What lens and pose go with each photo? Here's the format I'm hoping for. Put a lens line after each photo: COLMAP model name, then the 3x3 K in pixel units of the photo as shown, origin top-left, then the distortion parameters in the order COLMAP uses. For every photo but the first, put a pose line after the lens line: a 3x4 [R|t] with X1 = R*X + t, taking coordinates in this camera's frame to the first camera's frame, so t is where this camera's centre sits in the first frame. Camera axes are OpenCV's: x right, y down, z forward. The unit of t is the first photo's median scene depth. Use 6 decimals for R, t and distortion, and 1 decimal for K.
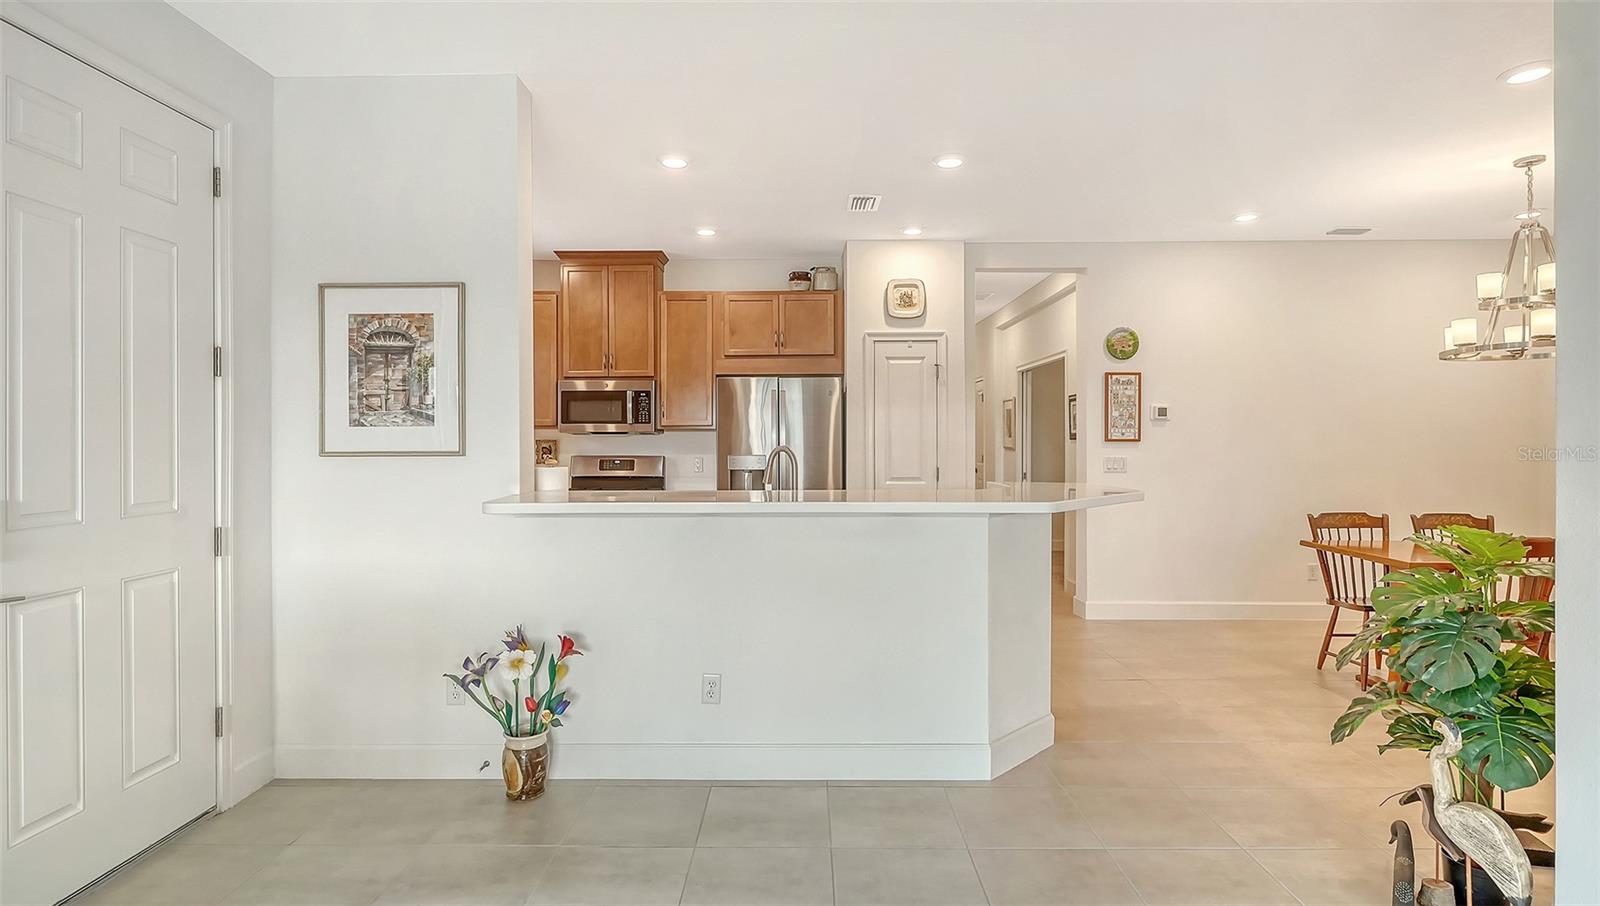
lens RADIAL K [[797.5, 0, 774.2], [0, 797.5, 428.7], [0, 0, 1]] dist [-0.001113, -0.000066]
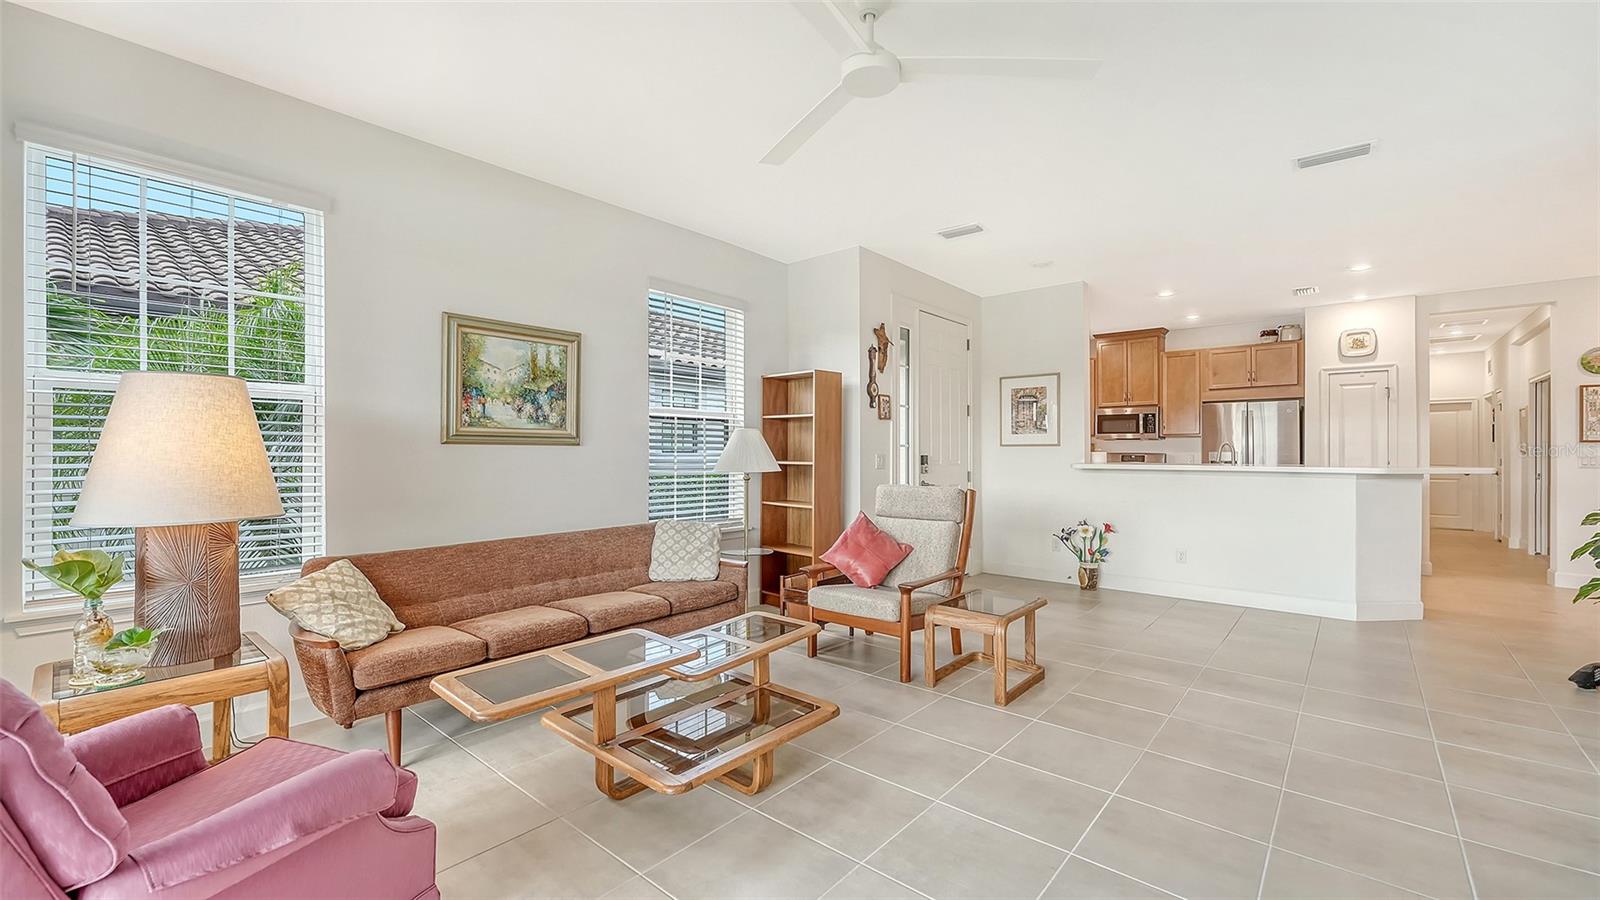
lens RADIAL K [[649.4, 0, 786.5], [0, 649.4, 449.4], [0, 0, 1]] dist [0.000185, -0.000286]
pose [[0.772159, 0.001193, -0.635428, 0.110799], [0.004722, 0.999960, 0.007614, 0.013691], [0.635411, -0.008880, 0.772123, -0.531303]]
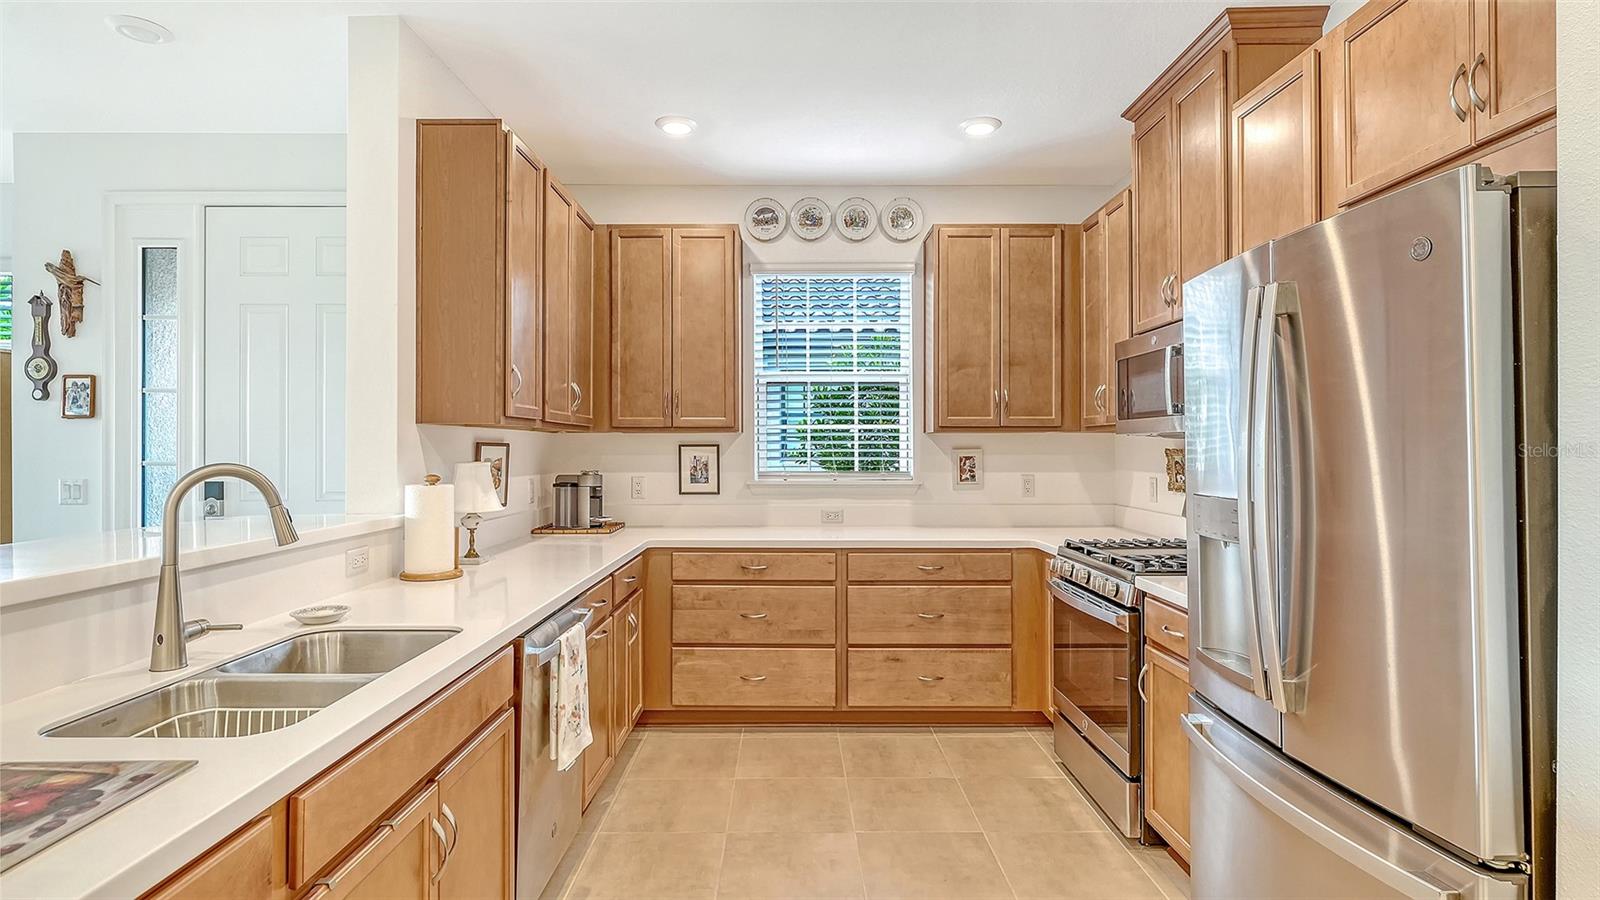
lens RADIAL K [[786.5, 0, 795.9], [0, 786.5, 444.3], [0, 0, 1]] dist [0.002891, 0.000649]
pose [[0.028219, -0.002282, -0.999599, 0.278656], [0.012582, 0.999919, -0.001927, 0.009135], [0.999523, -0.012523, 0.028246, 0.763671]]
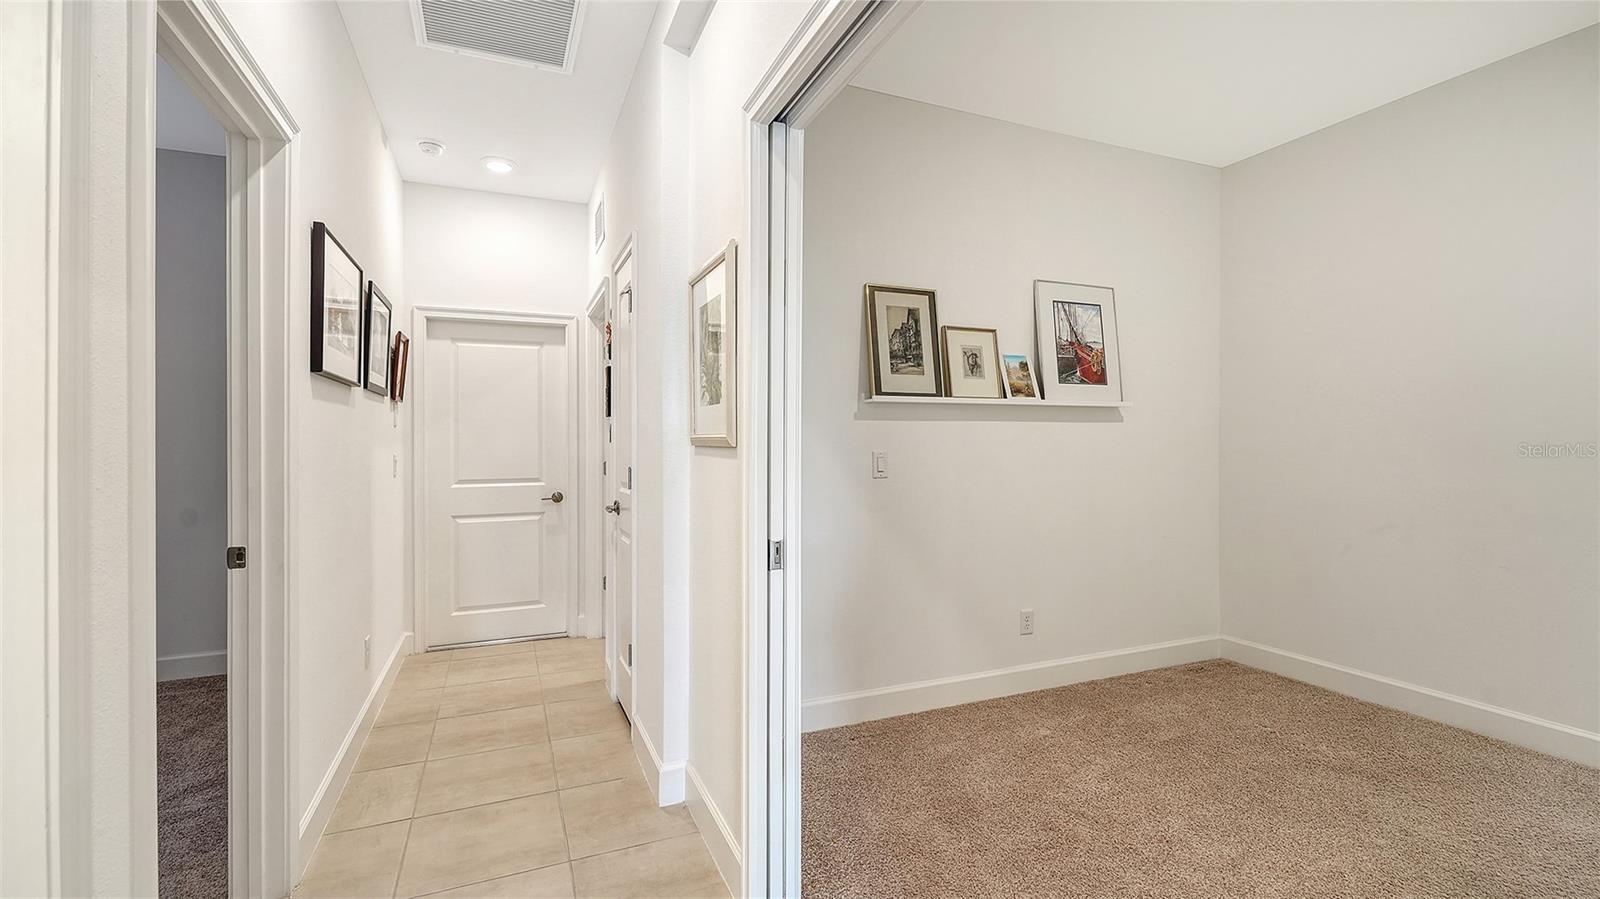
lens RADIAL K [[697.6, 0, 800.0], [0, 697.6, 449.5], [0, 0, 1]] dist [-0.002263, -0.000833]
pose [[0.905100, -0.001438, 0.425197, 0.324666], [-0.004907, 0.999892, 0.013827, 0.034177], [-0.425171, -0.014601, 0.904995, 1.135412]]
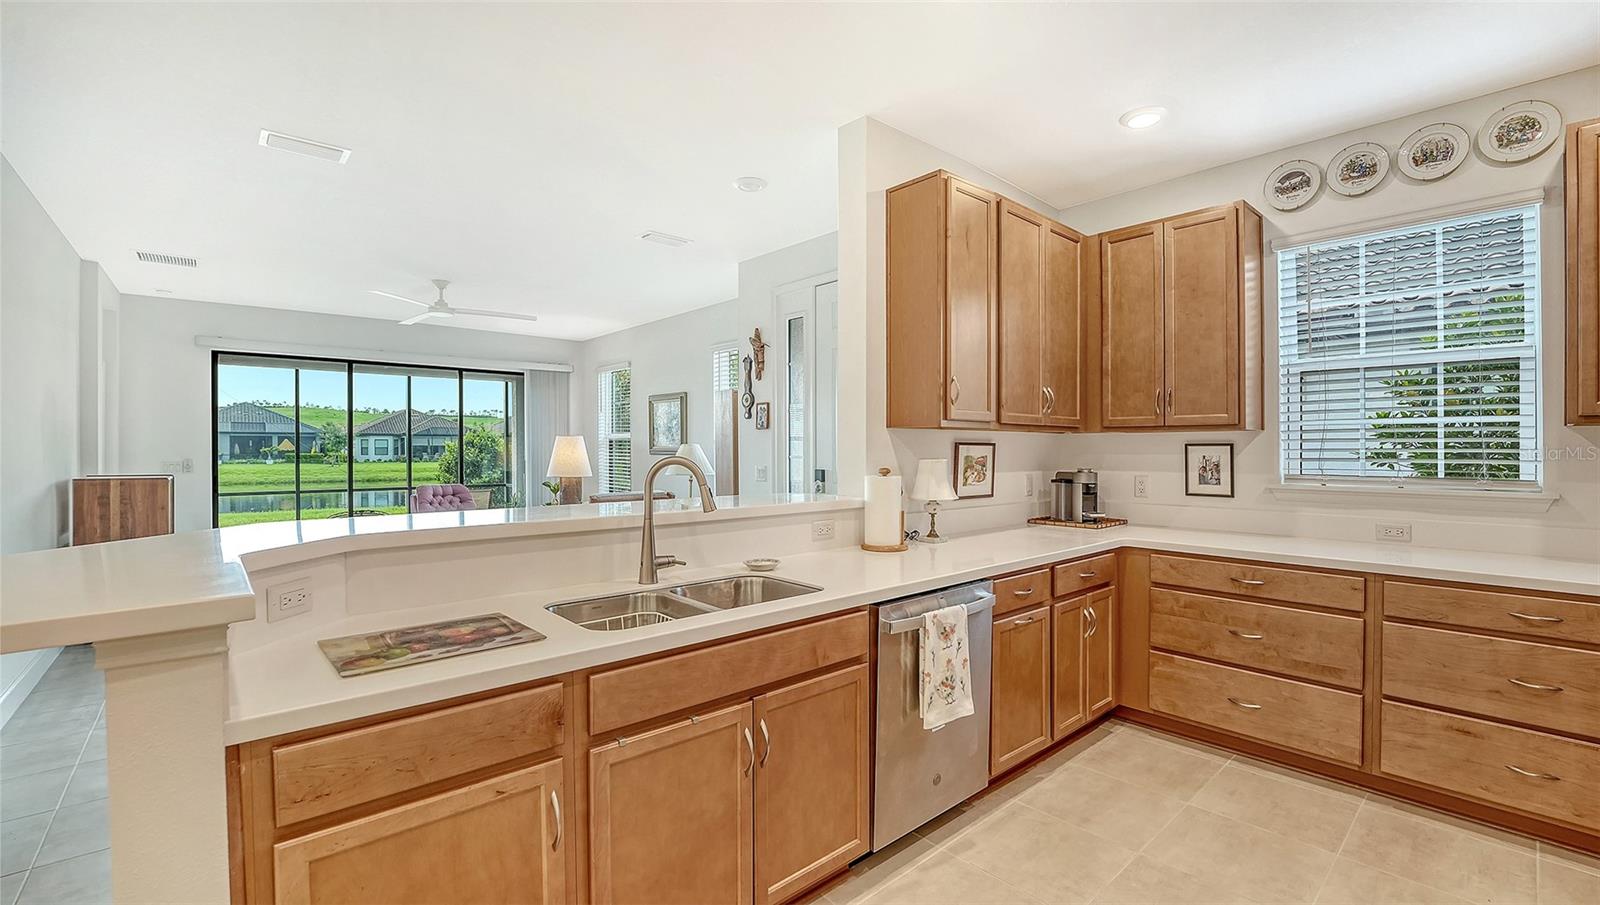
lens RADIAL K [[662.1, 0, 800.0], [0, 662.1, 452.5], [0, 0, 1]] dist [-0.022385, 0.000618]
pose [[-0.727034, 0.007227, -0.686564, 0.203240], [0.009855, 0.999951, 0.000090, 0.010909], [0.686531, -0.006700, -0.727070, 0.864886]]
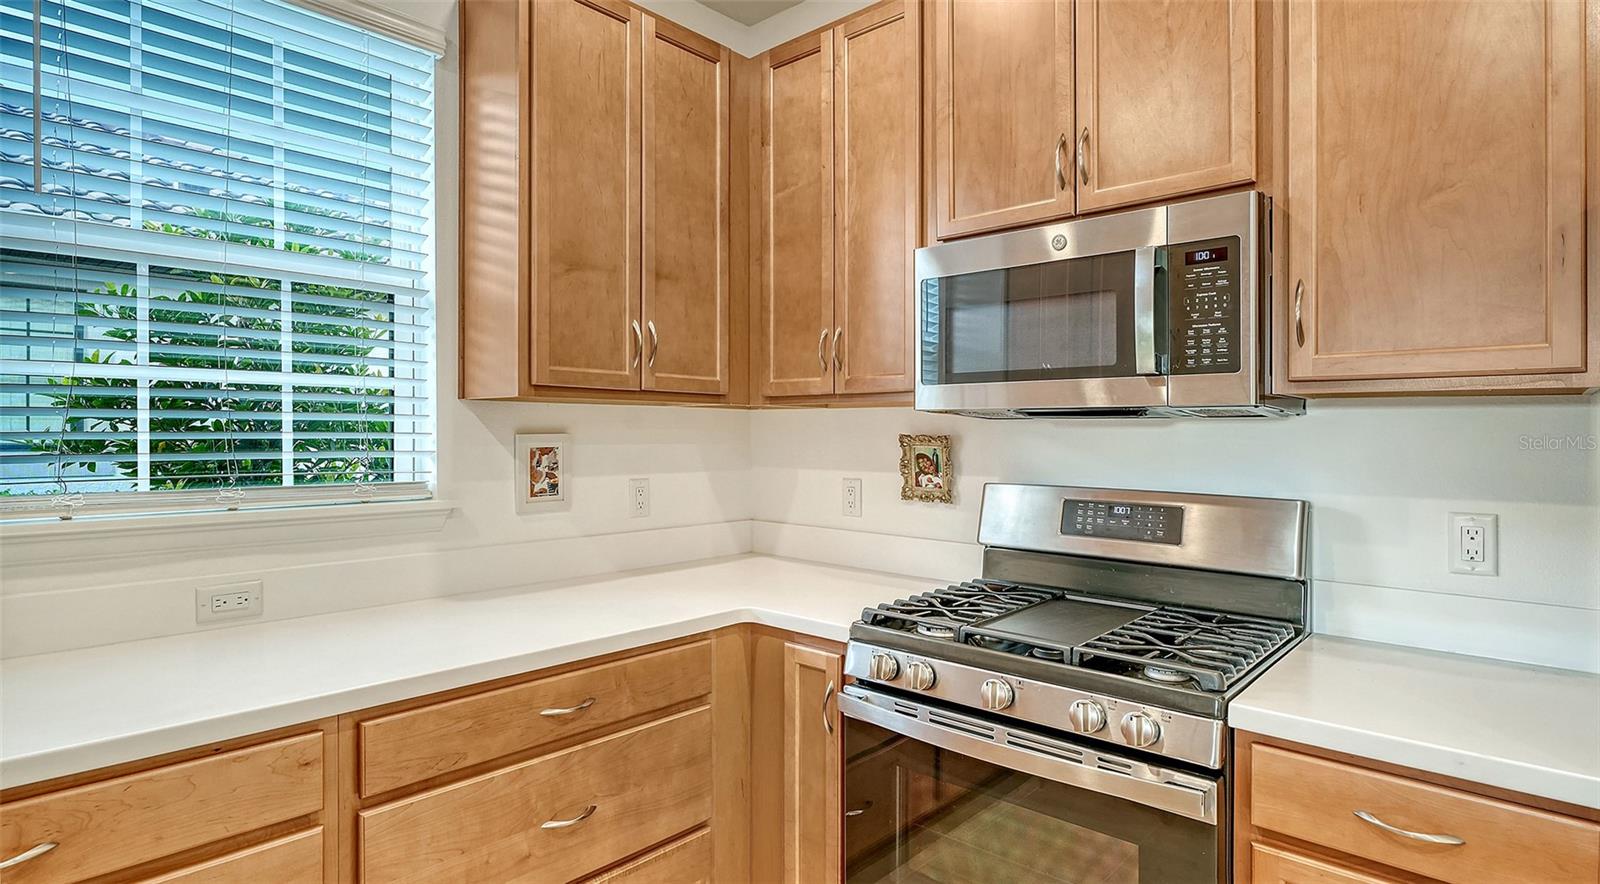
lens RADIAL K [[821.7, 0, 803.3], [0, 821.7, 431.8], [0, 0, 1]] dist [0.014073, 0.000104]
pose [[0.759613, 0.004839, -0.650357, -0.091973], [0.001537, 0.999956, 0.009236, 0.009881], [0.650373, -0.008016, 0.759572, 0.724634]]
